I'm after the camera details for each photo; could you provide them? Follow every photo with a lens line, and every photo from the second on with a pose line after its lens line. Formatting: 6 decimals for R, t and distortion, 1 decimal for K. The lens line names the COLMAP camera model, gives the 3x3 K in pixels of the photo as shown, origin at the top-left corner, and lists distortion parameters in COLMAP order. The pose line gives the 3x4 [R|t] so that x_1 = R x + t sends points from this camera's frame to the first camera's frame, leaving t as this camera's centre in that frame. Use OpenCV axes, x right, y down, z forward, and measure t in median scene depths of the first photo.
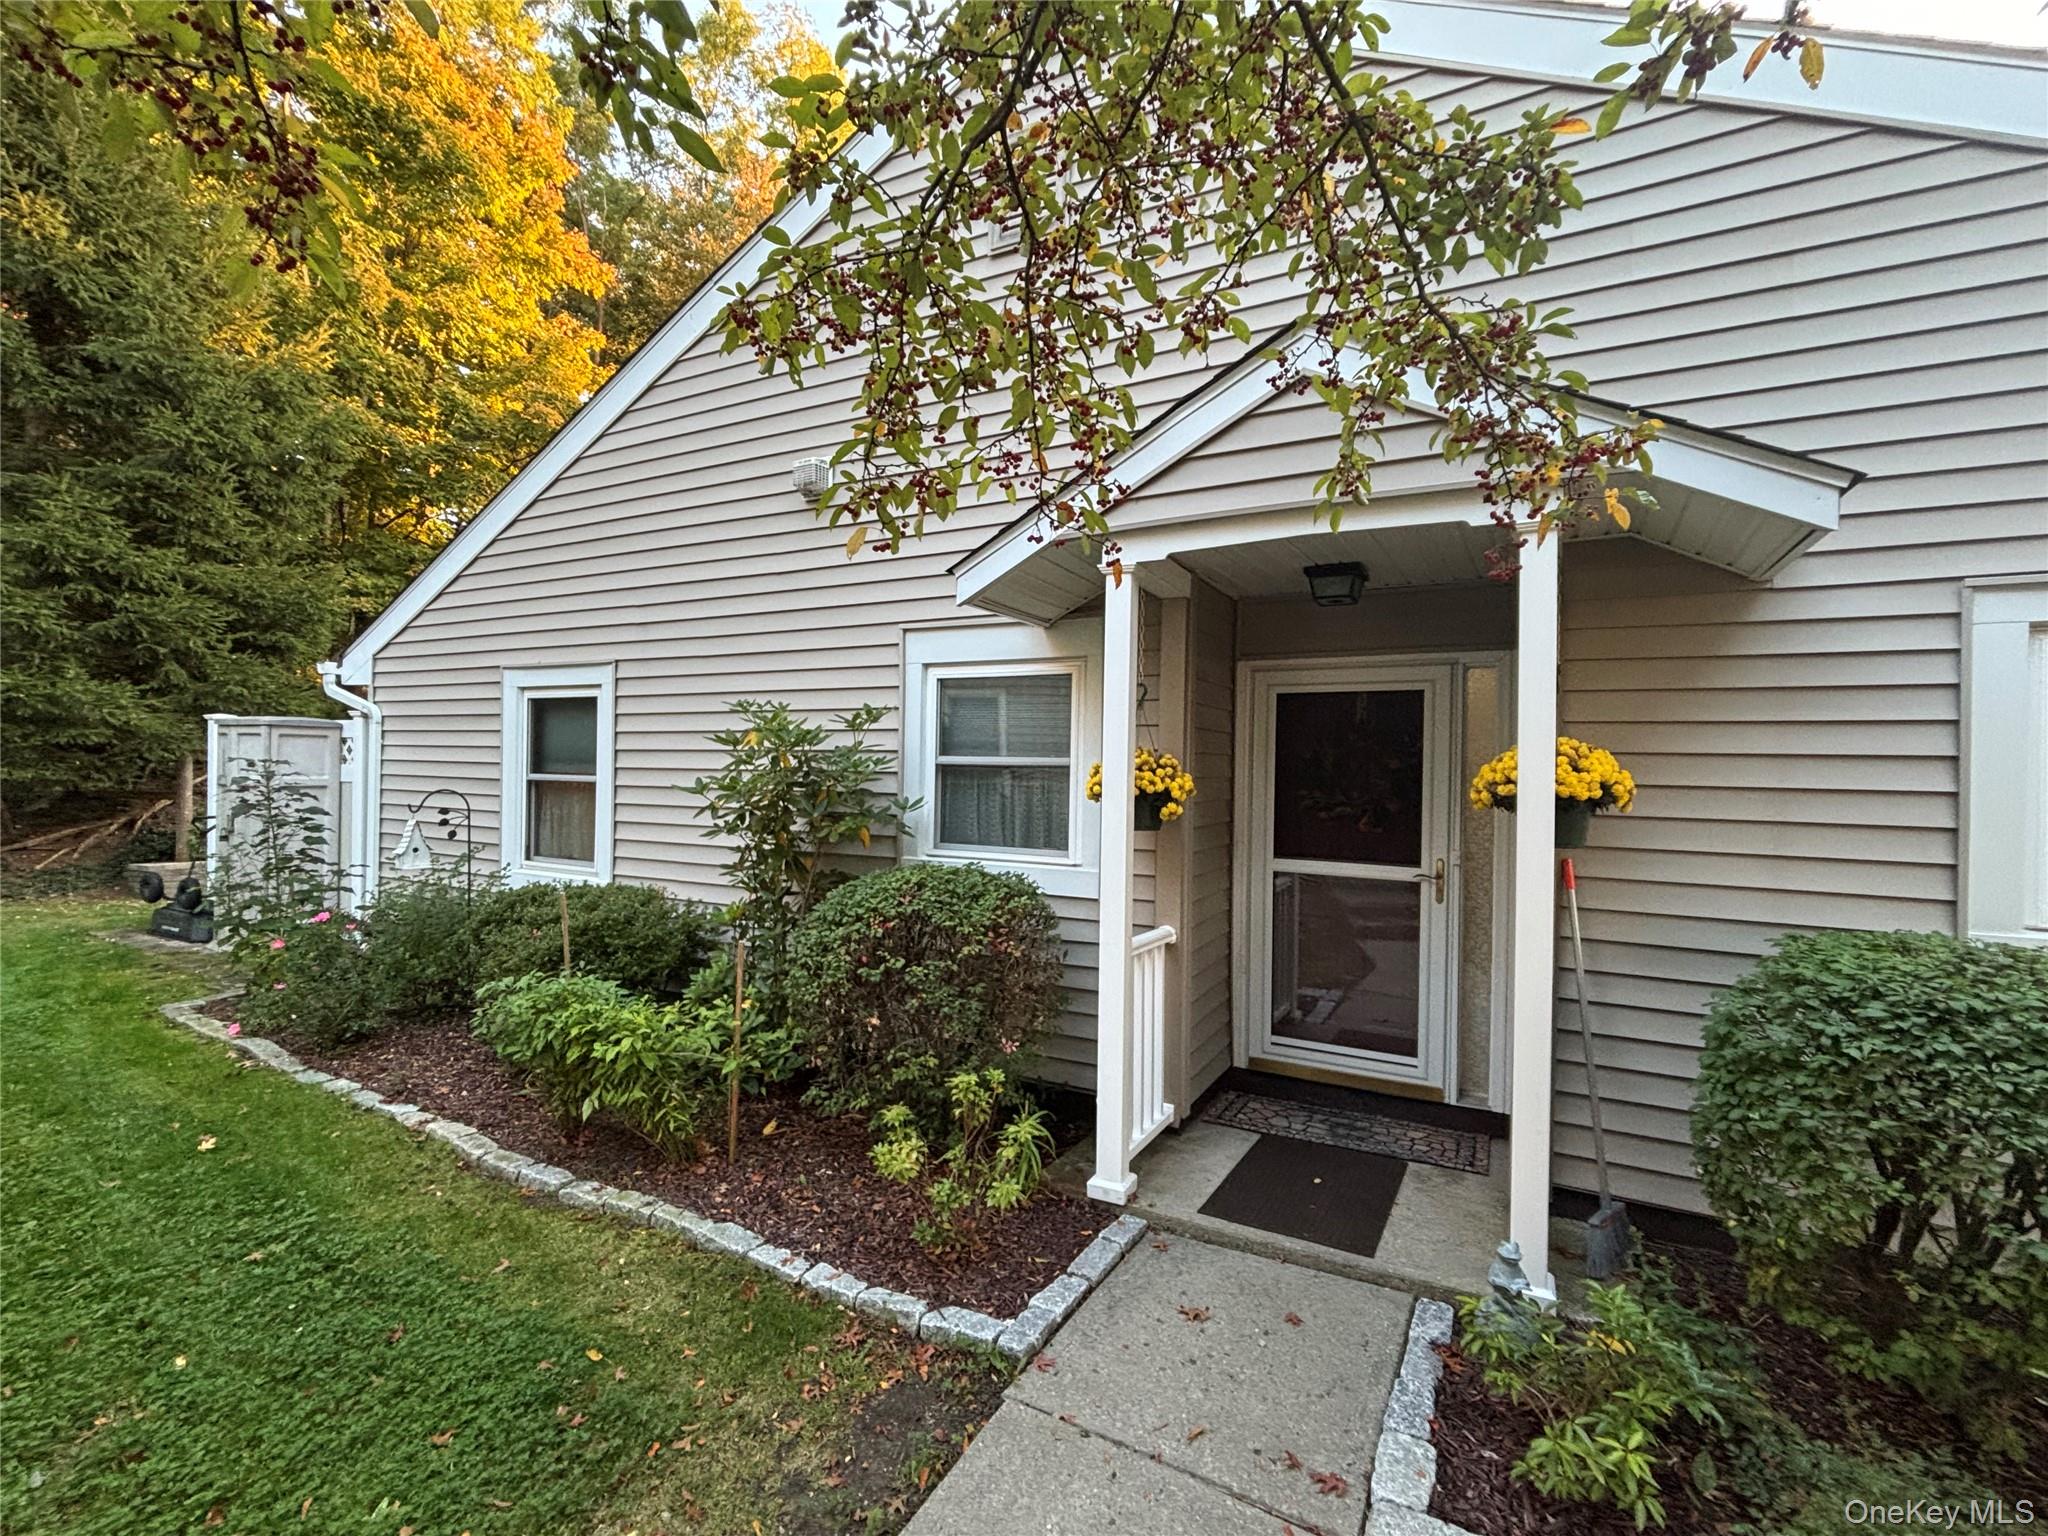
lens RADIAL K [[917.5, 0, 1035.6], [0, 917.5, 770.4], [0, 0, 1]] dist [-0.005377, -0.000427]
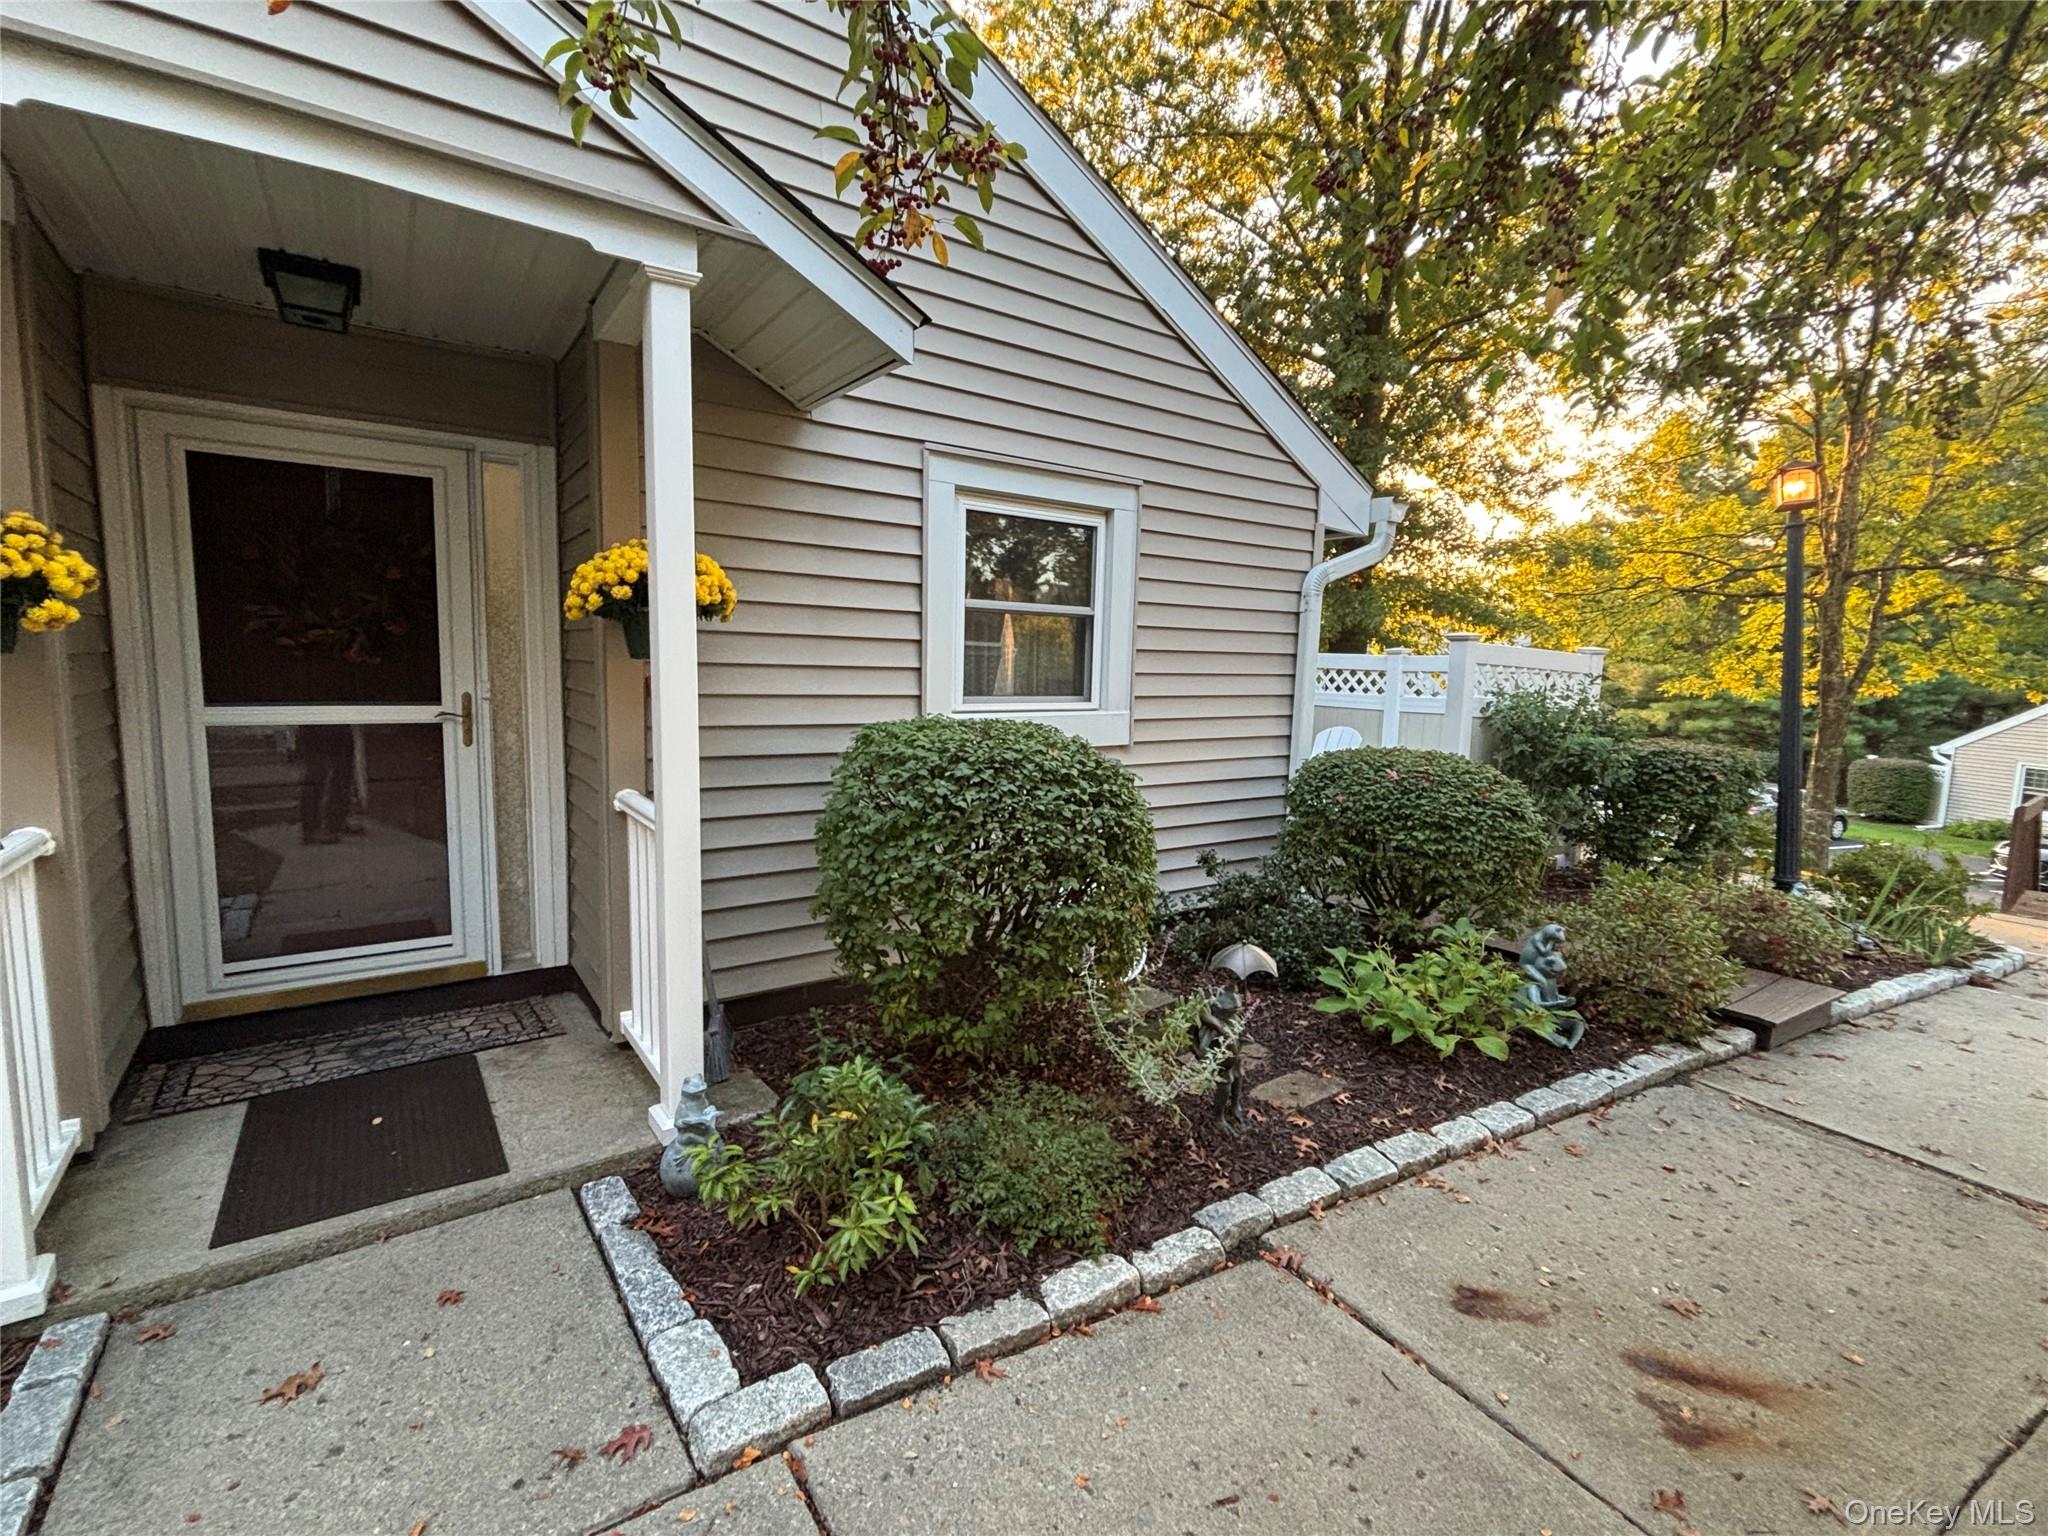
lens RADIAL K [[917.5, 0, 1019.2], [0, 917.5, 764.7], [0, 0, 1]] dist [-0.005377, -0.000427]
pose [[0.443461, -0.112697, 0.889181, -0.084500], [-0.014724, 0.991014, 0.132947, 0.047420], [-0.896173, -0.072049, 0.437816, 0.205663]]
